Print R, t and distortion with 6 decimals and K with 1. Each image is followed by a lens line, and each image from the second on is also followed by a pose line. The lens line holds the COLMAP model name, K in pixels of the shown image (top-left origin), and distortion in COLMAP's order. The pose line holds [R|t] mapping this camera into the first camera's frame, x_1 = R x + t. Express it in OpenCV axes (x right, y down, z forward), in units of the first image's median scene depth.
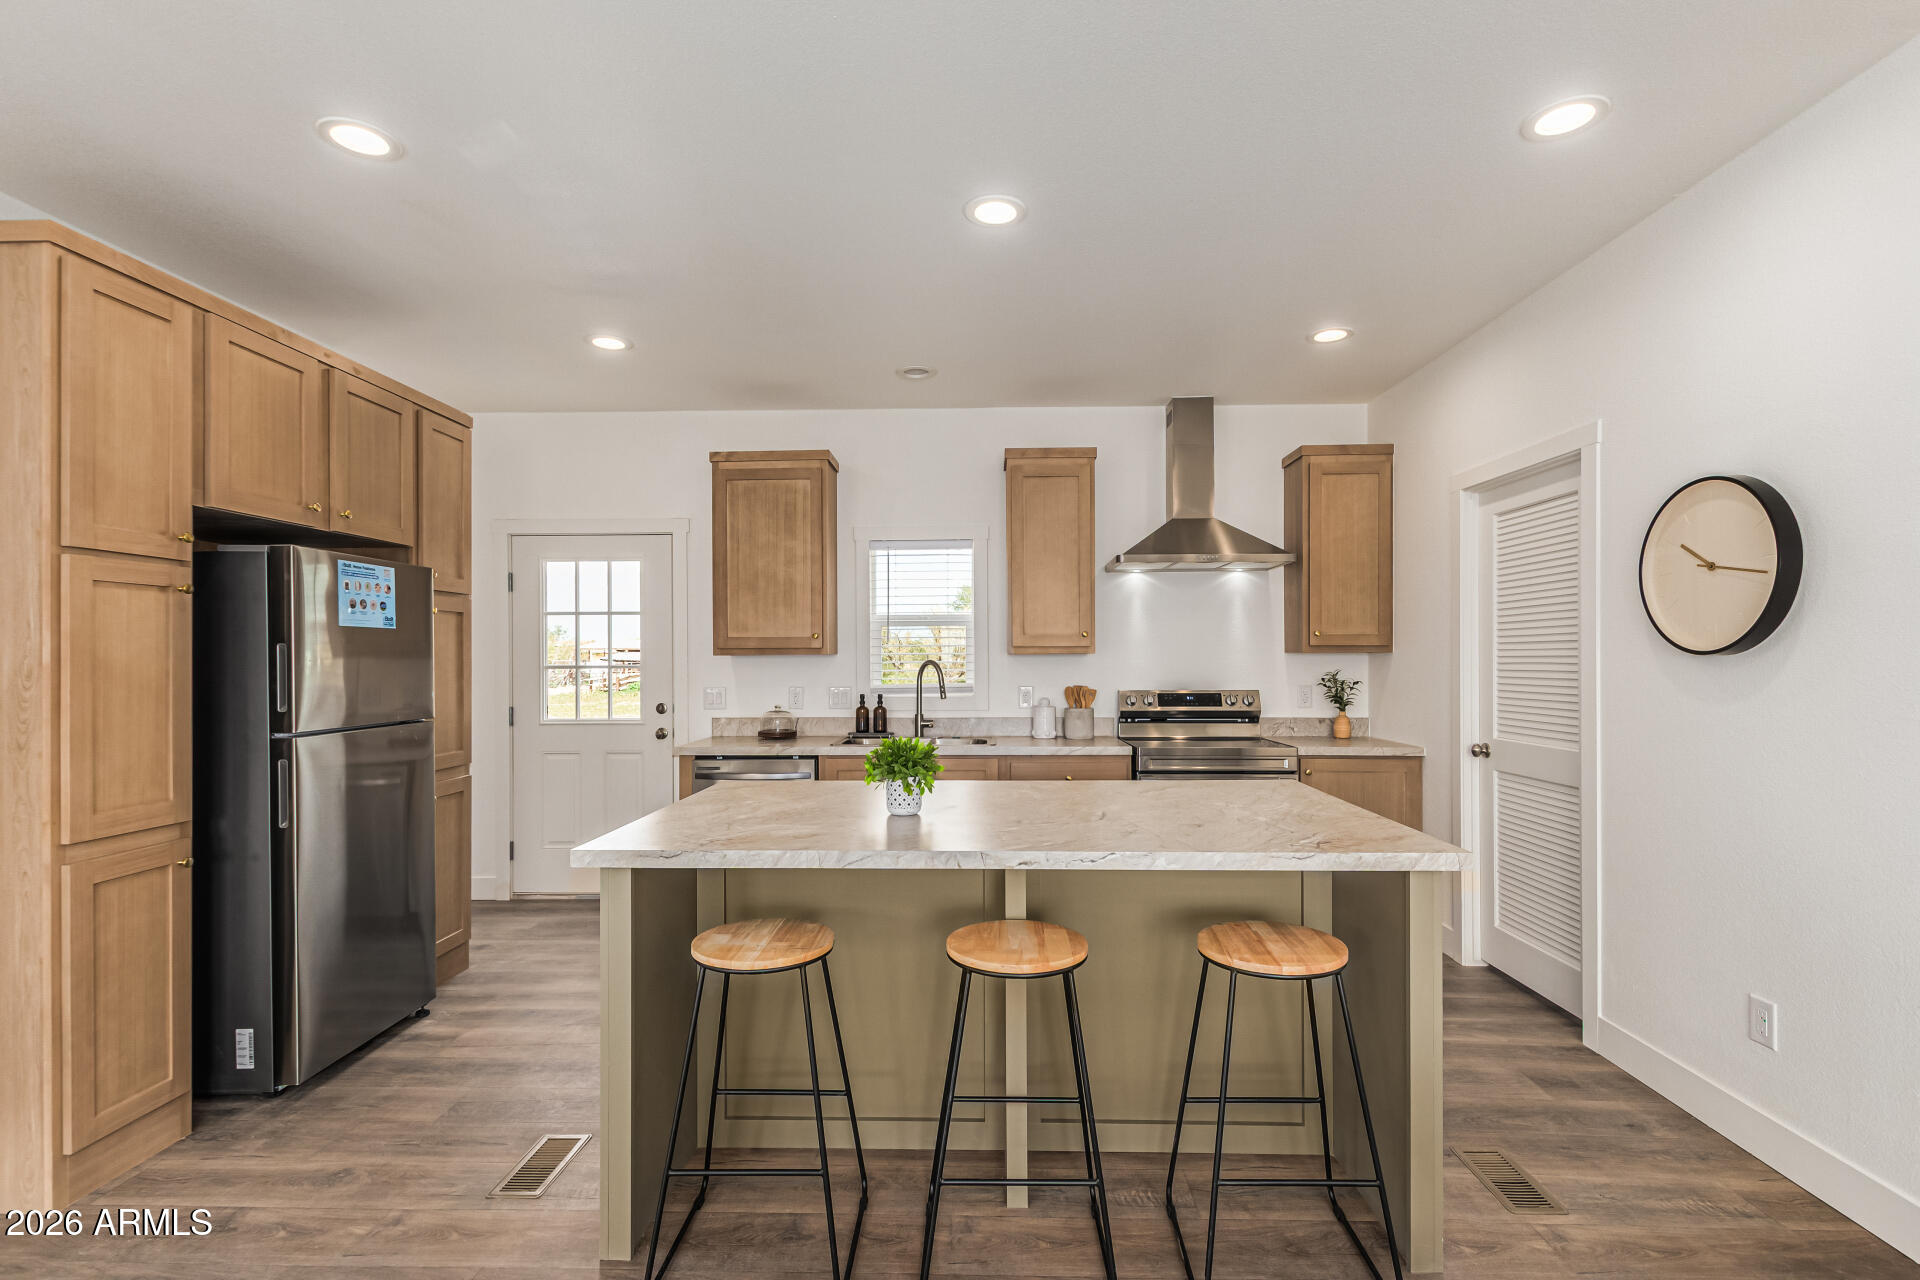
lens RADIAL K [[891.5, 0, 962.3], [0, 891.5, 664.7], [0, 0, 1]] dist [0.001884, 0.000687]
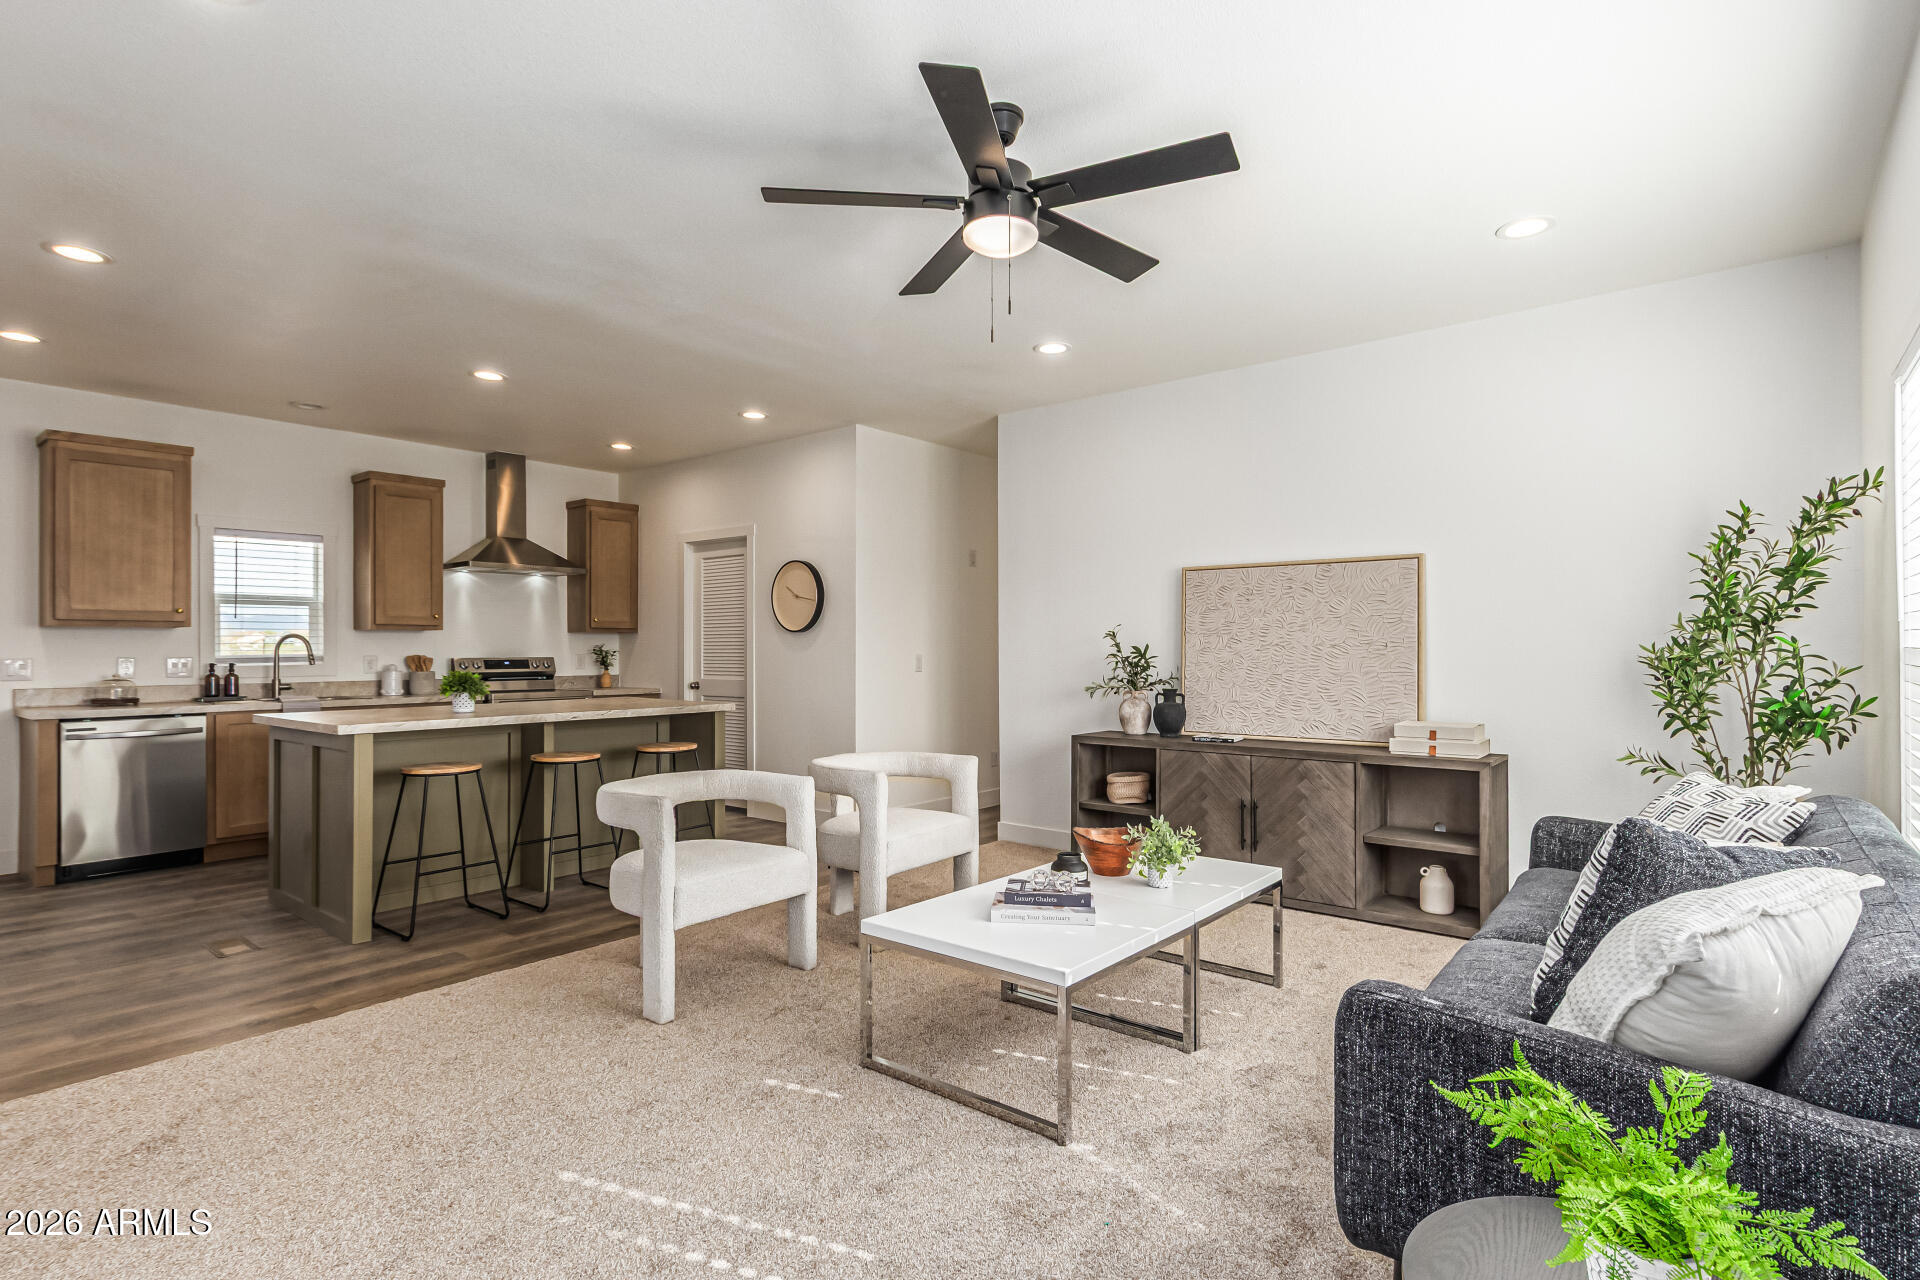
lens RADIAL K [[939.8, 0, 960.0], [0, 939.8, 640.0], [0, 0, 1]] dist [0.000841, 0.000175]
pose [[0.616565, 0.009495, 0.787247, -0.481321], [0.004892, 0.999862, -0.015891, 0.028048], [-0.787289, 0.013649, 0.616433, -0.495716]]
